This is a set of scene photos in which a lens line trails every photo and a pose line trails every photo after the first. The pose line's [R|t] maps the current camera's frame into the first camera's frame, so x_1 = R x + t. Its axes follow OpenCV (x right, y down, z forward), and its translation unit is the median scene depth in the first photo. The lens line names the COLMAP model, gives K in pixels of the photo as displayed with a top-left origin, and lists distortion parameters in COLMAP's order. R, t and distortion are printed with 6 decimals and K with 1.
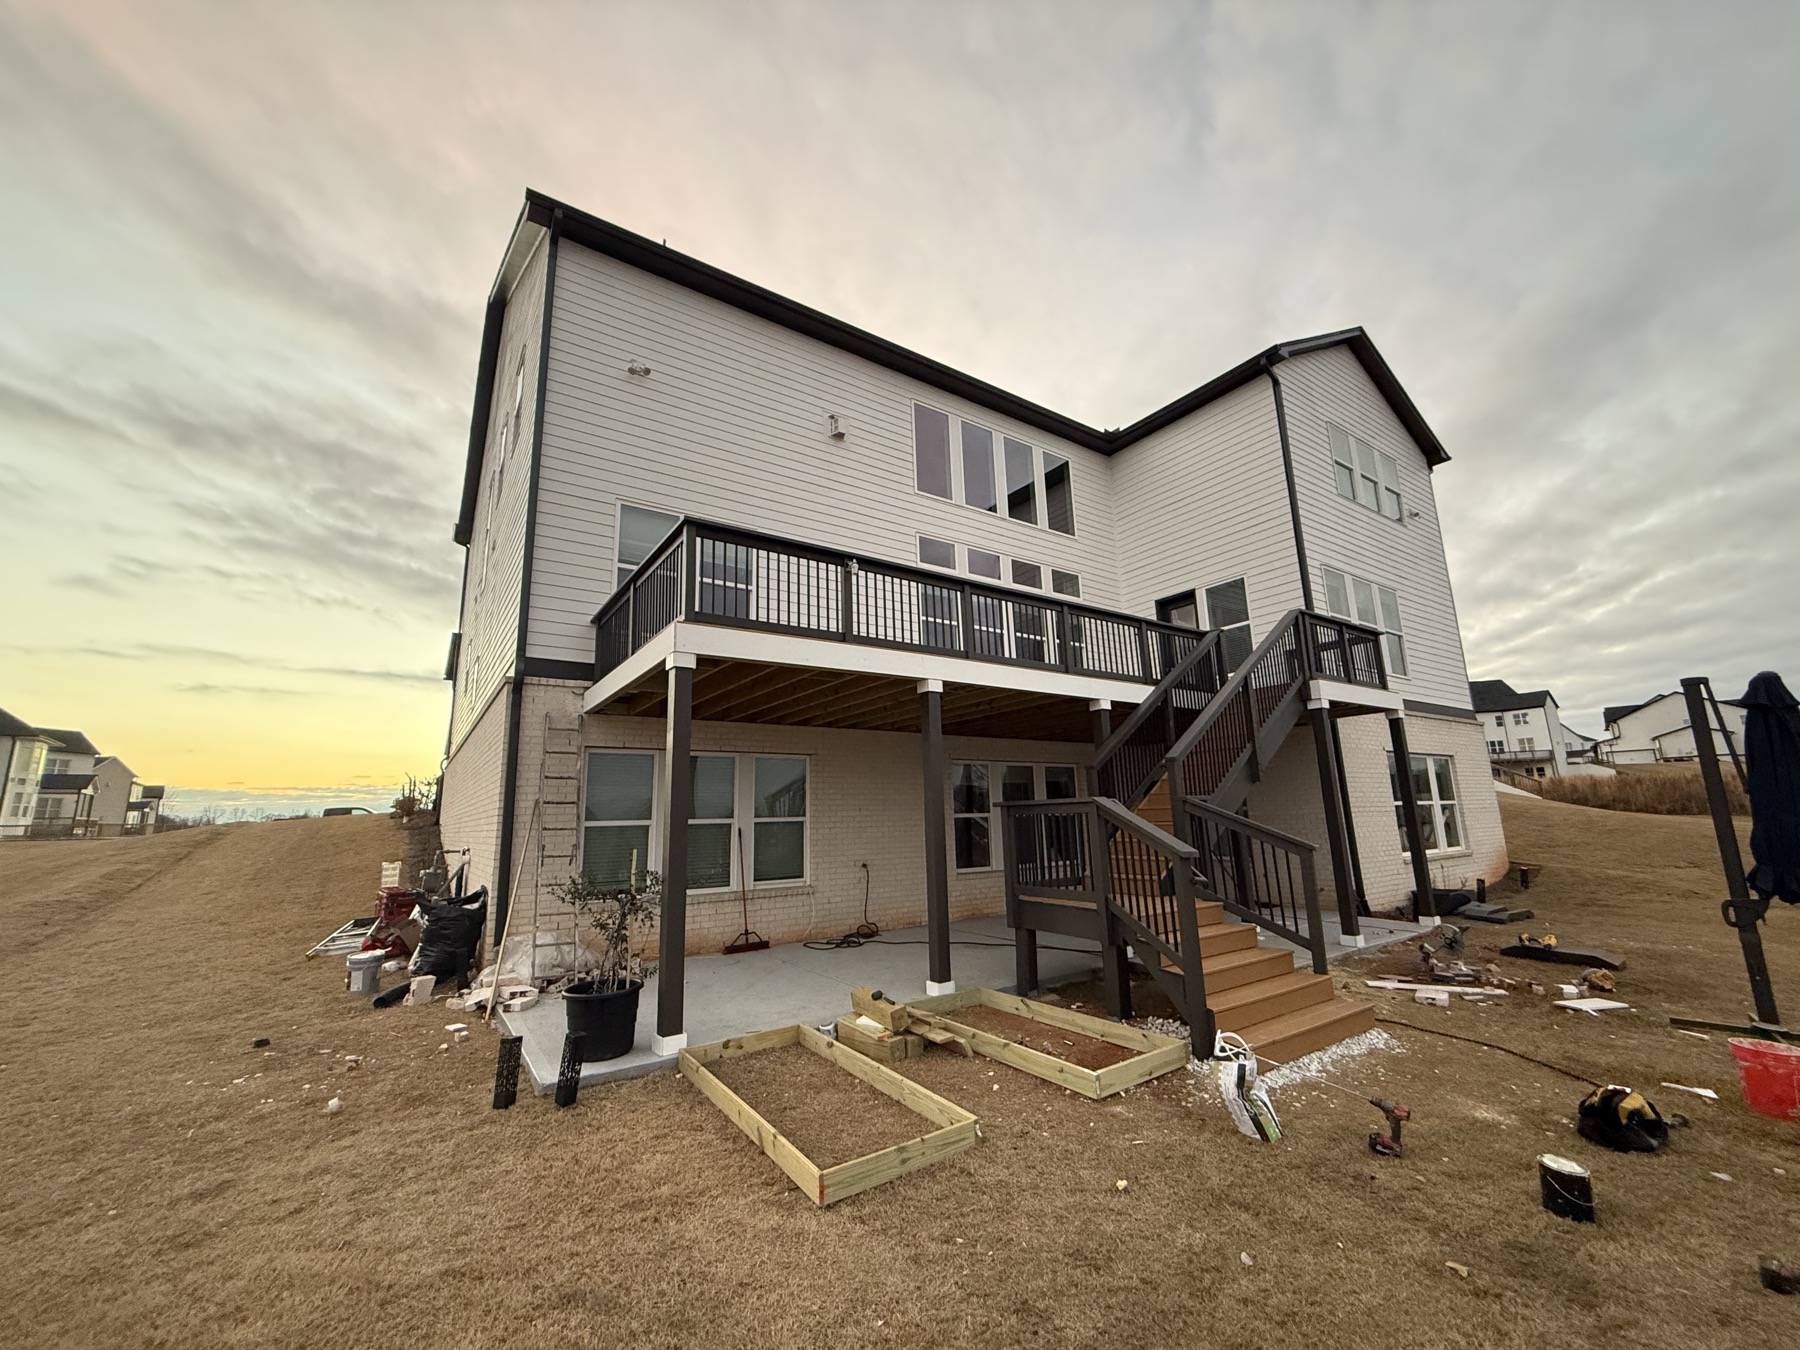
lens RADIAL K [[710.0, 0, 898.5], [0, 710.0, 677.9], [0, 0, 1]] dist [0.001372, 0.000059]
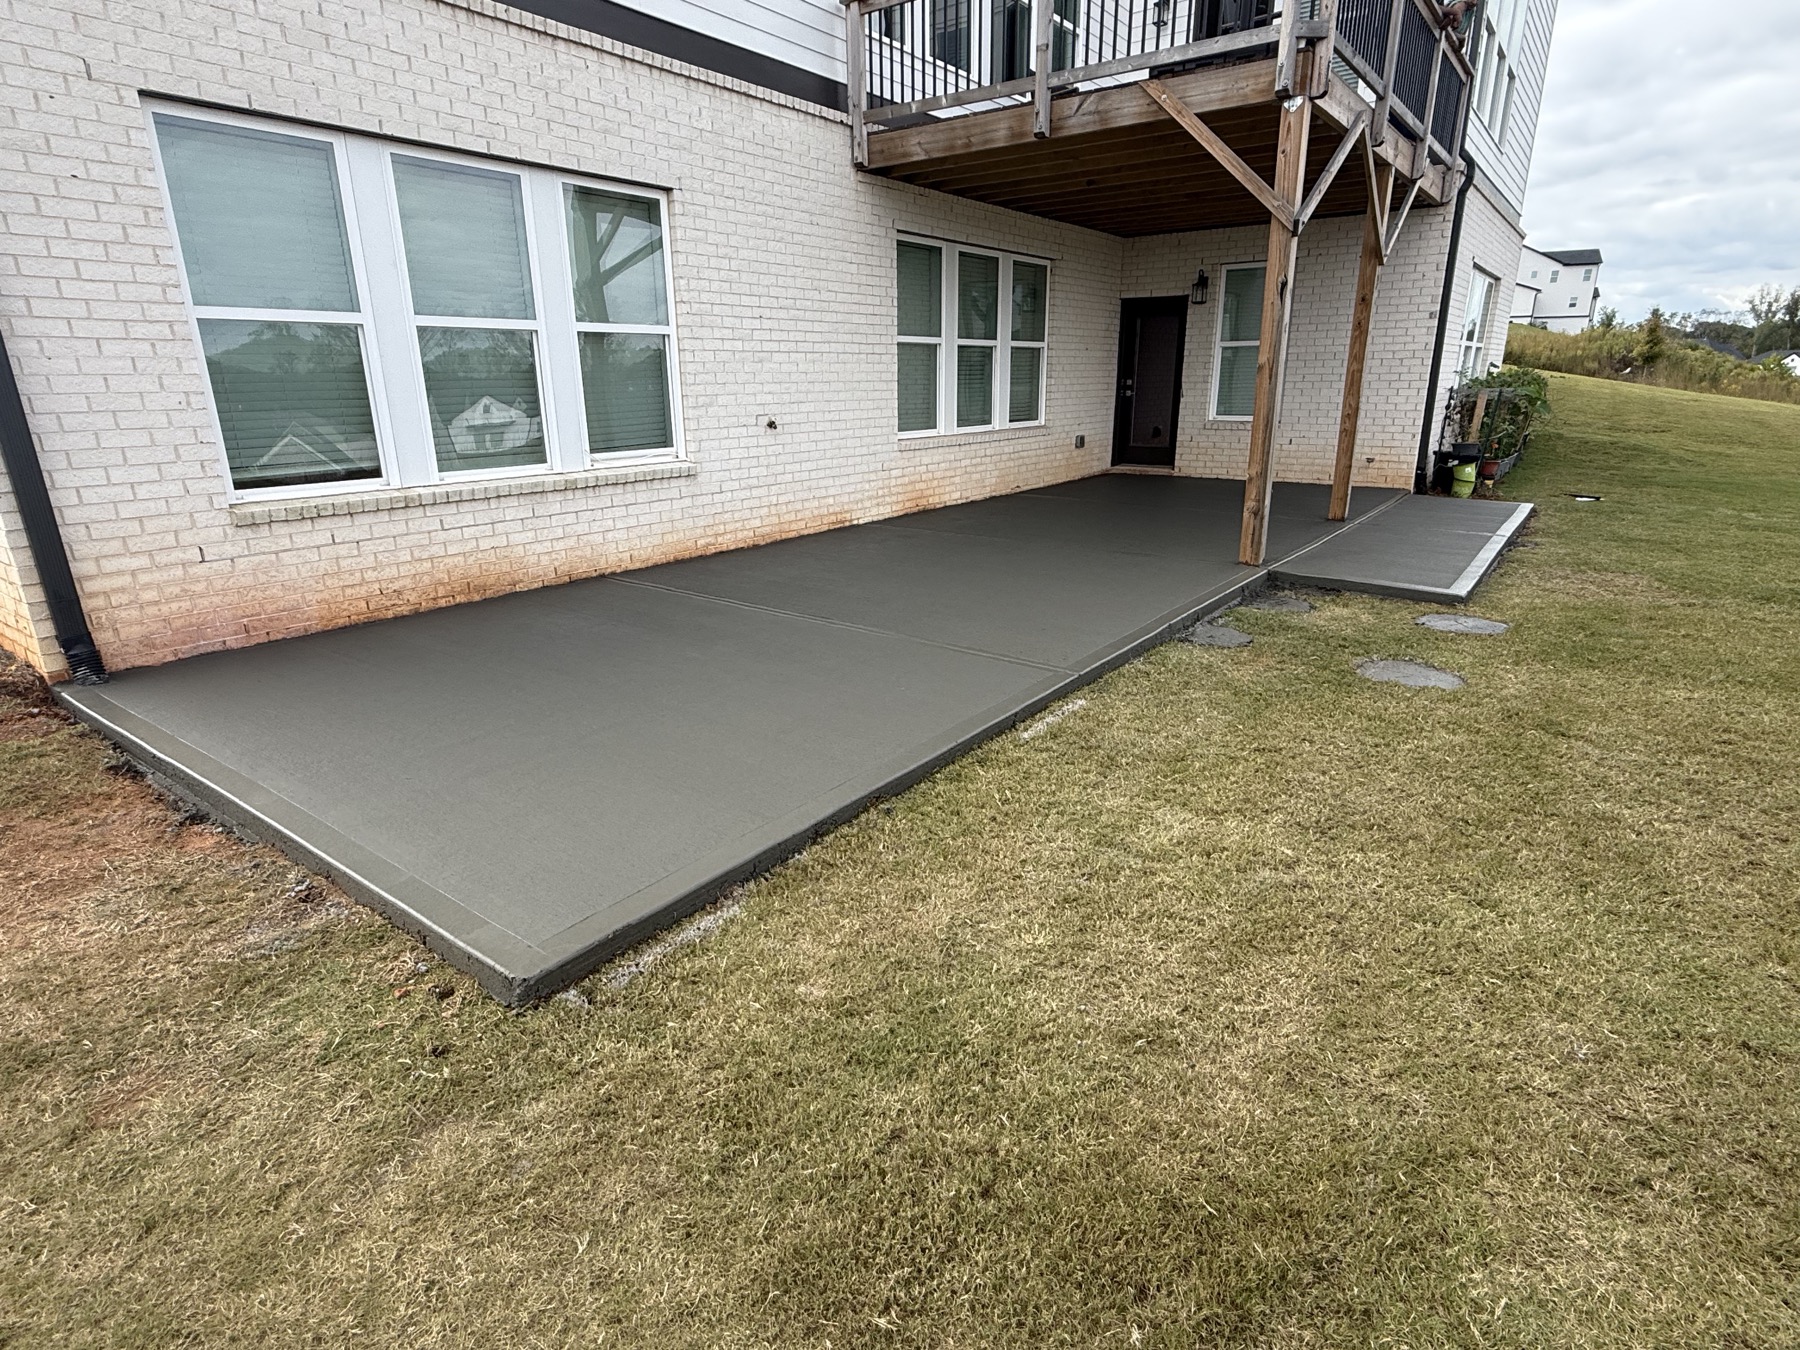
lens RADIAL K [[952.7, 0, 893.3], [0, 952.7, 678.1], [0, 0, 1]] dist [-0.001336, 0.000295]
pose [[0.946299, -0.082598, 0.312563, -0.148111], [-0.077481, 0.880693, 0.467308, 0.061135], [-0.313871, -0.466431, 0.826999, 0.192903]]
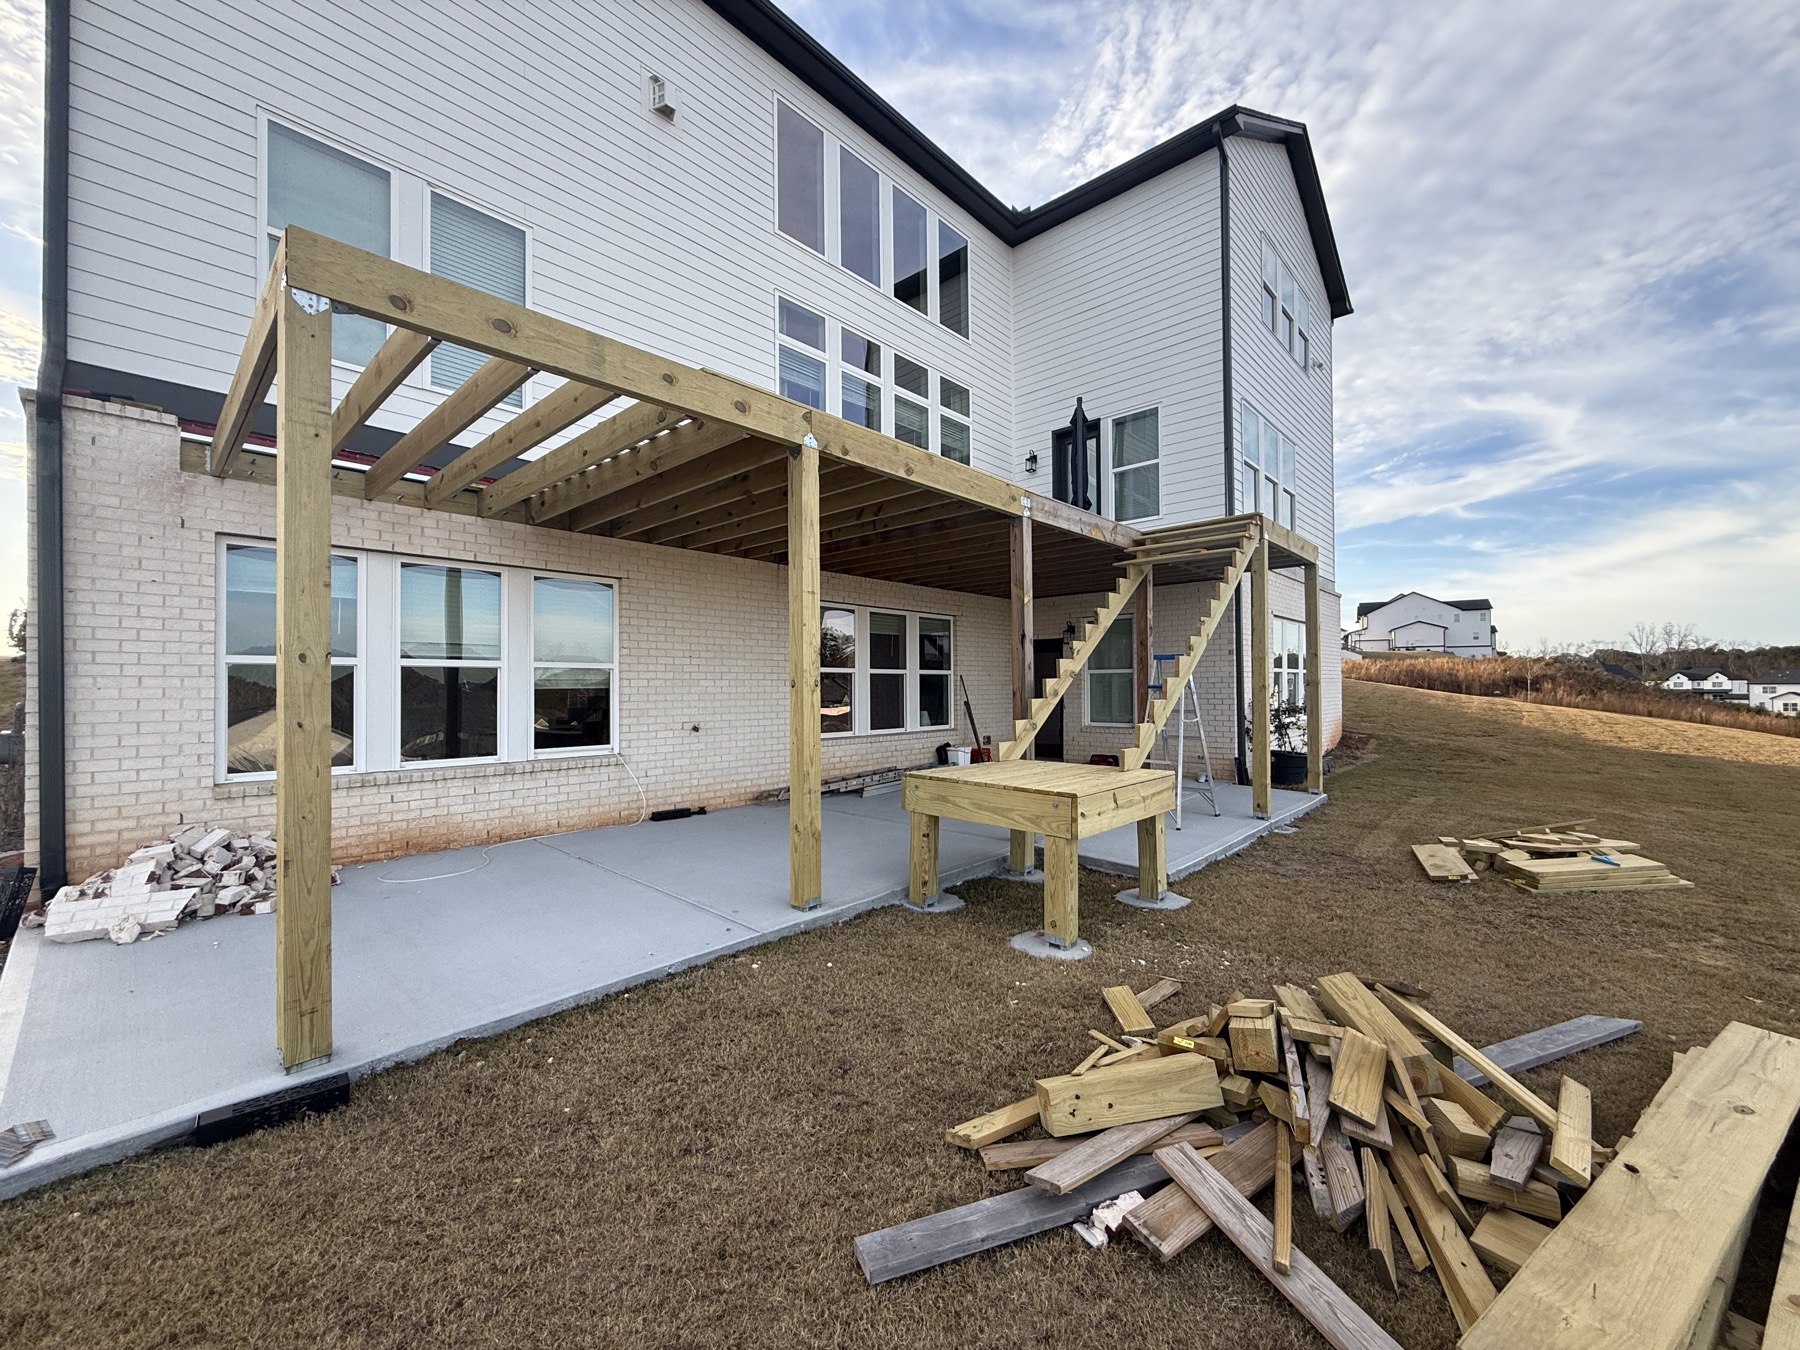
lens RADIAL K [[716.0, 0, 898.5], [0, 716.0, 676.8], [0, 0, 1]] dist [0.000352, 0.000333]
pose [[0.974190, 0.023068, 0.224546, -0.006726], [-0.063352, 0.982724, 0.173896, 0.043705], [-0.216656, -0.183633, 0.958822, 0.159053]]
